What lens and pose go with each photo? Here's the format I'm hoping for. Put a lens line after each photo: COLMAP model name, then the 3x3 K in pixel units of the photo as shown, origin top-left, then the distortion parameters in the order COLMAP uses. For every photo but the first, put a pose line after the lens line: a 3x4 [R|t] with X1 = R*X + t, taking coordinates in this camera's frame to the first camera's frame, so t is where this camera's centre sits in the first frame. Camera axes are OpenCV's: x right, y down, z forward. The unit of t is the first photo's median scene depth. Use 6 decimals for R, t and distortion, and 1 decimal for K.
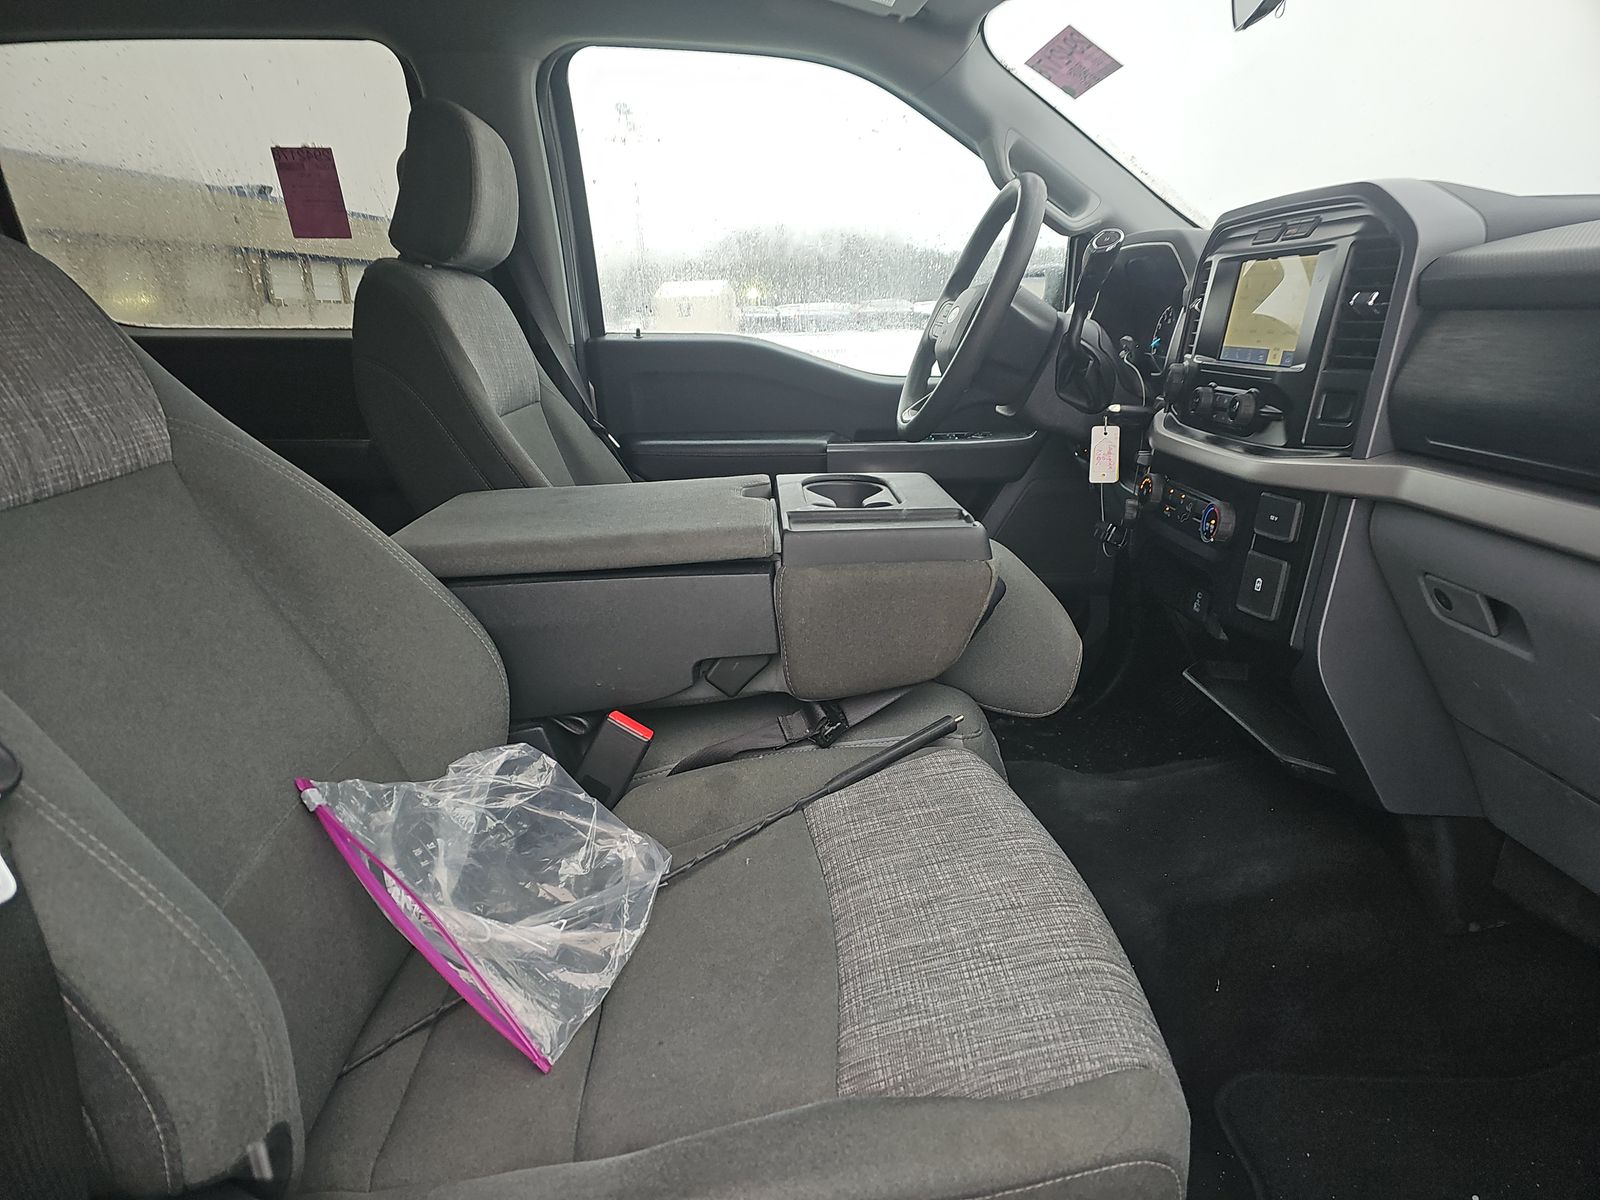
lens RADIAL K [[1083.0, 0, 800.0], [0, 1083.0, 600.0], [0, 0, 1]] dist [-0.014499, -0.004737]
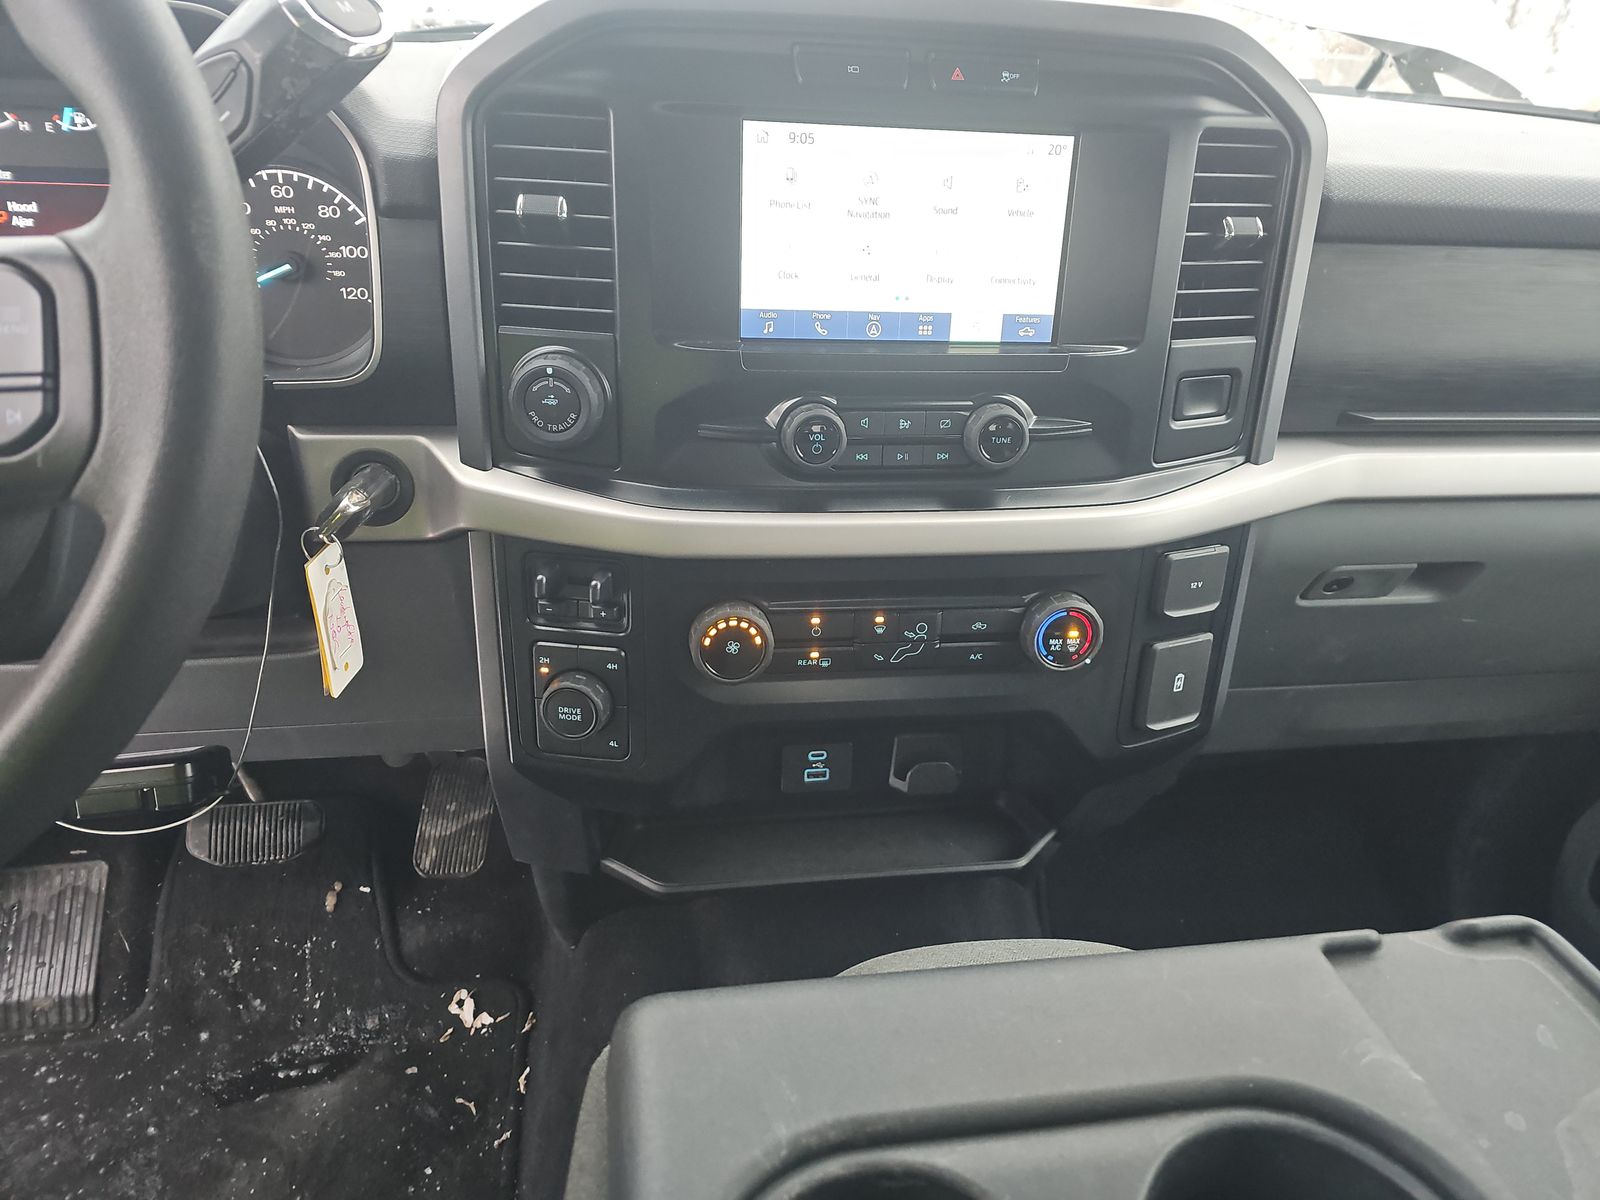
lens RADIAL K [[1094.4, 0, 799.5], [0, 1094.4, 628.5], [0, 0, 1]] dist [0.035619, -0.038771]
pose [[-0.104946, -0.463333, 0.879948, -0.116133], [0.215301, 0.853264, 0.474960, -0.382364], [-0.970892, 0.239299, 0.010209, 1.128634]]
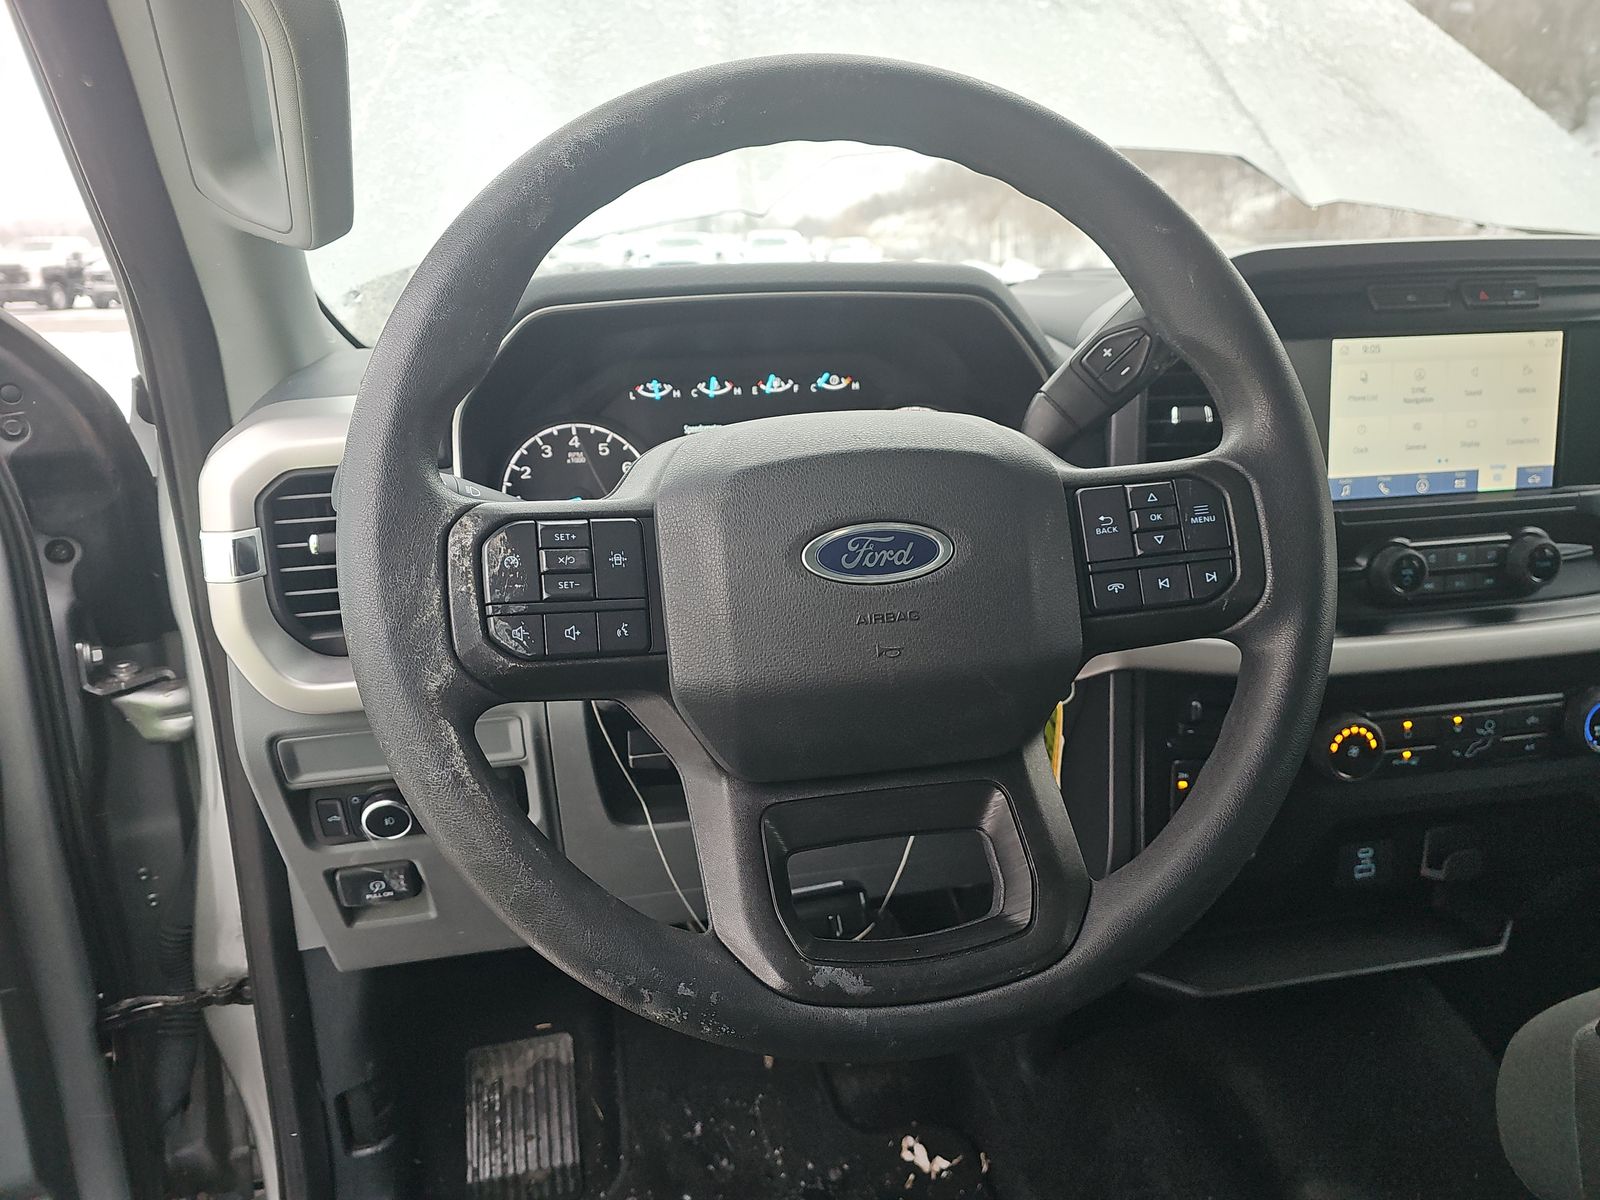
lens RADIAL K [[1050.1, 0, 800.0], [0, 1050.1, 600.0], [0, 0, 1]] dist [0.000042, -0.002374]
pose [[-0.123620, -0.264684, 0.956379, -0.168407], [0.291171, 0.911674, 0.289948, -0.482368], [-0.948650, 0.314313, -0.035633, 1.484086]]
